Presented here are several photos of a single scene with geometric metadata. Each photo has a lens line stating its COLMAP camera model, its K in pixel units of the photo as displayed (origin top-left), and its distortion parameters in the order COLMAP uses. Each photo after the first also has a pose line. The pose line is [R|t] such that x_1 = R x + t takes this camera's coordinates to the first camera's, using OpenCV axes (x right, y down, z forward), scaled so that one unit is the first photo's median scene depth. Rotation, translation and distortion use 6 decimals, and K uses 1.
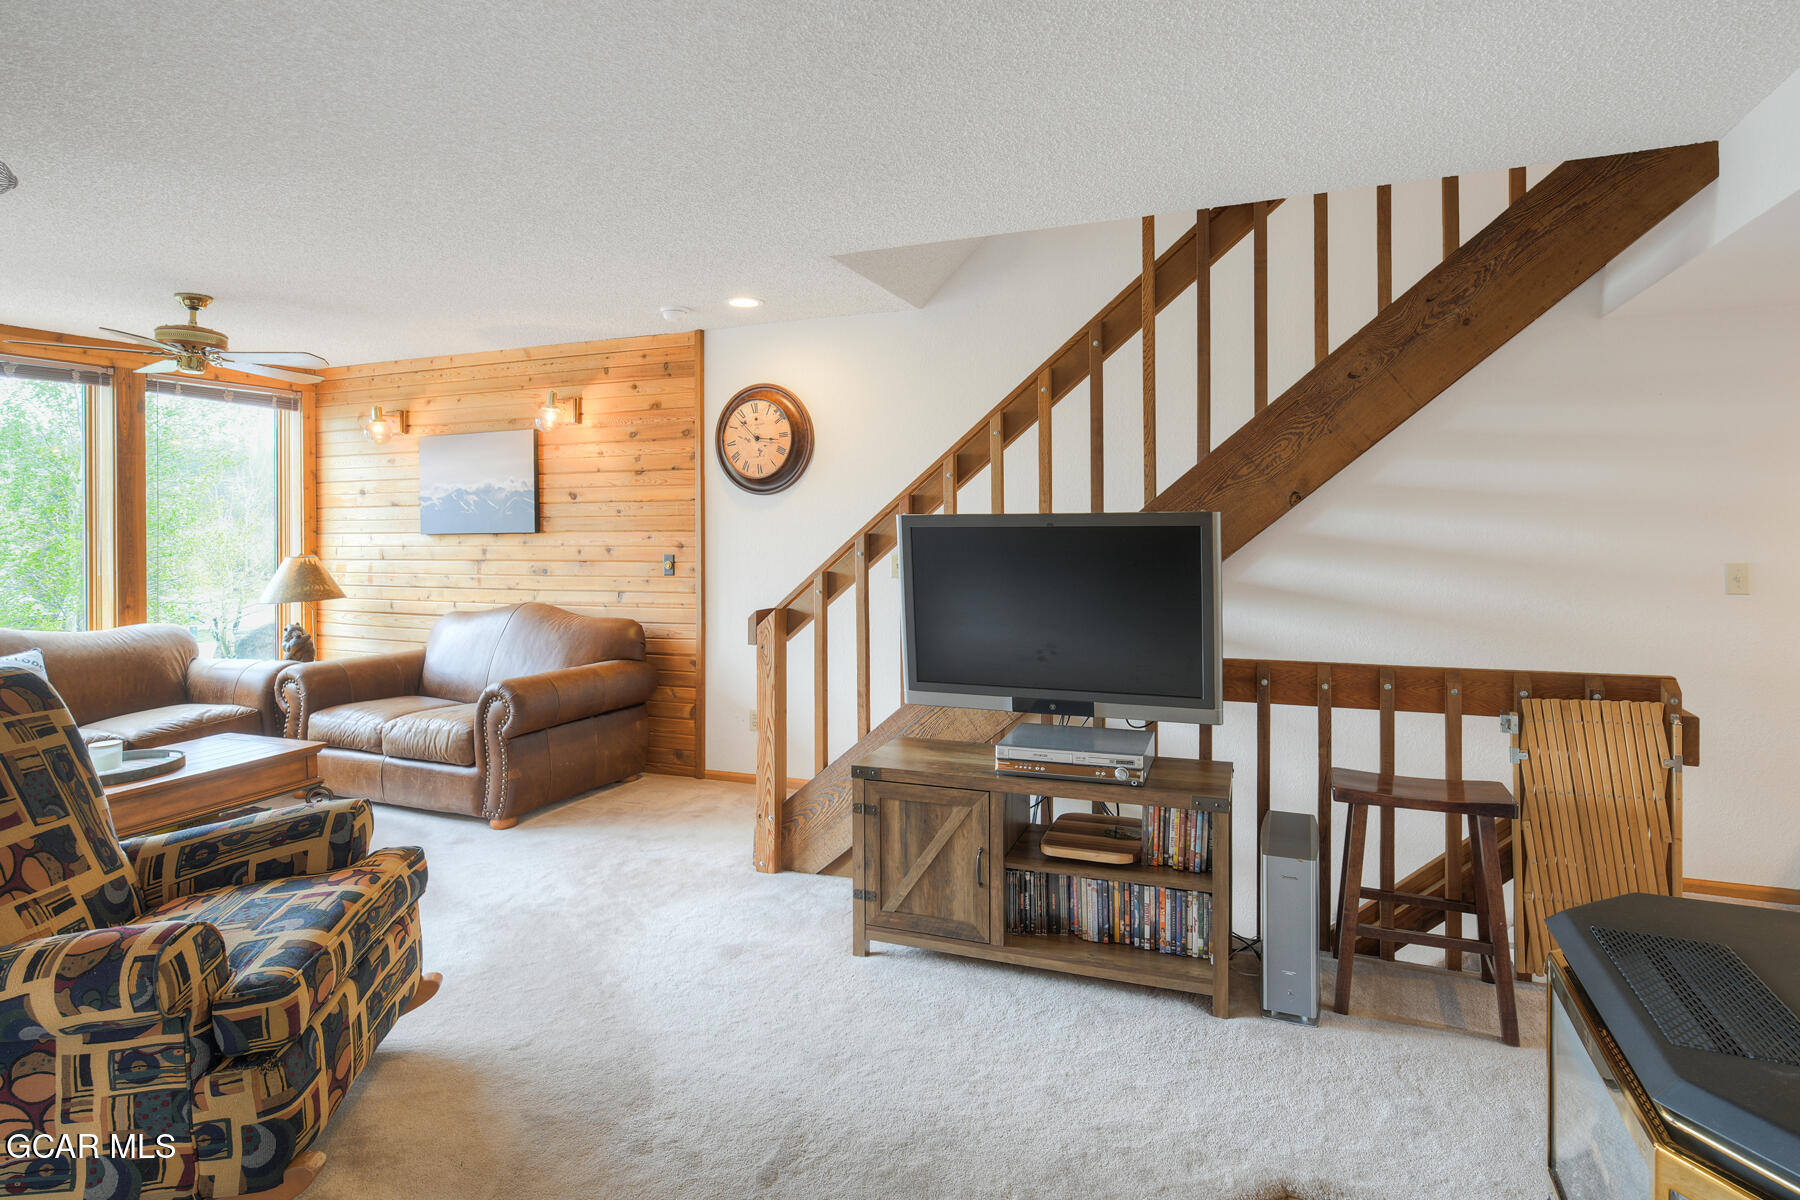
lens RADIAL K [[910.2, 0, 946.1], [0, 910.2, 524.3], [0, 0, 1]] dist [-0.000862, -0.000190]
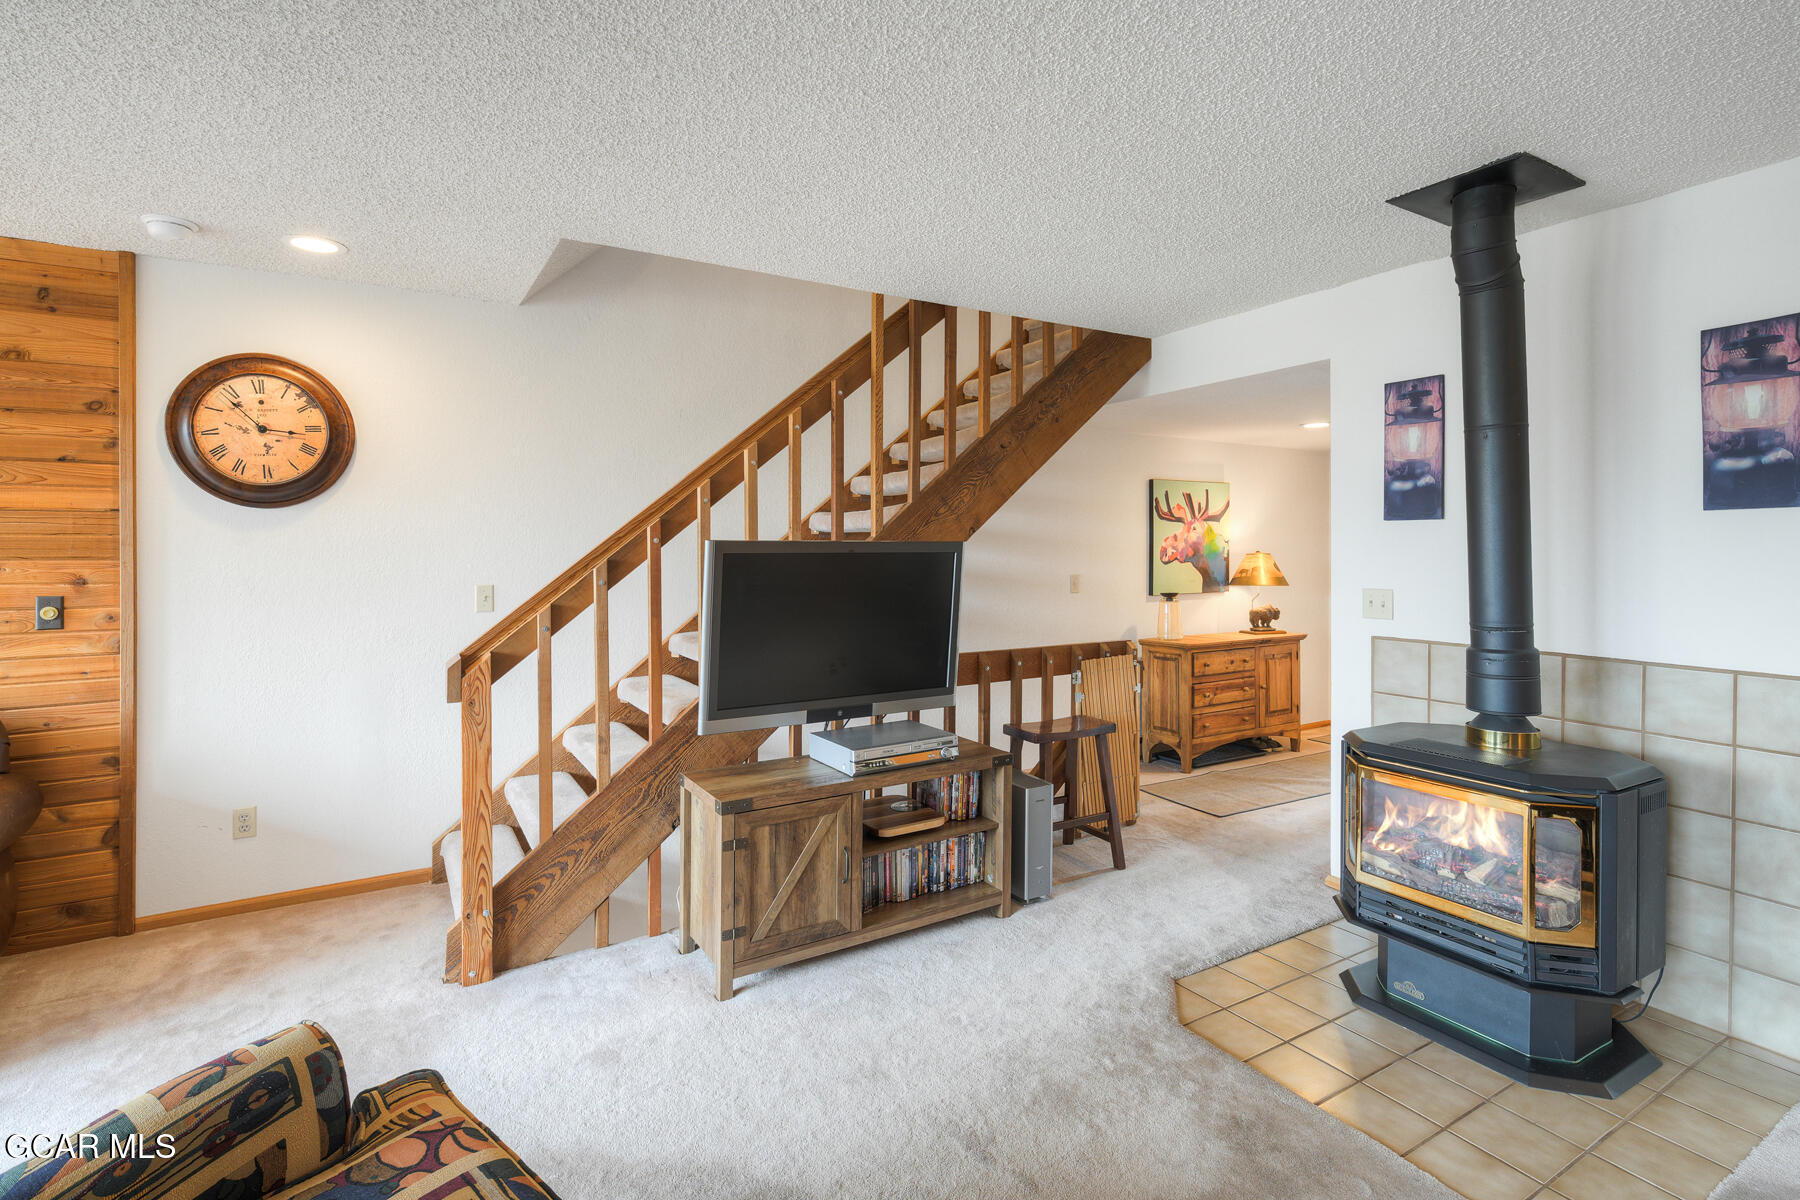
lens RADIAL K [[858.5, 0, 897.9], [0, 858.5, 555.8], [0, 0, 1]] dist [0.001321, 0.000478]
pose [[0.617830, -0.001541, 0.786310, -0.498030], [-0.003417, 0.999983, 0.004645, 0.000691], [-0.786304, -0.005557, 0.617814, 0.214705]]
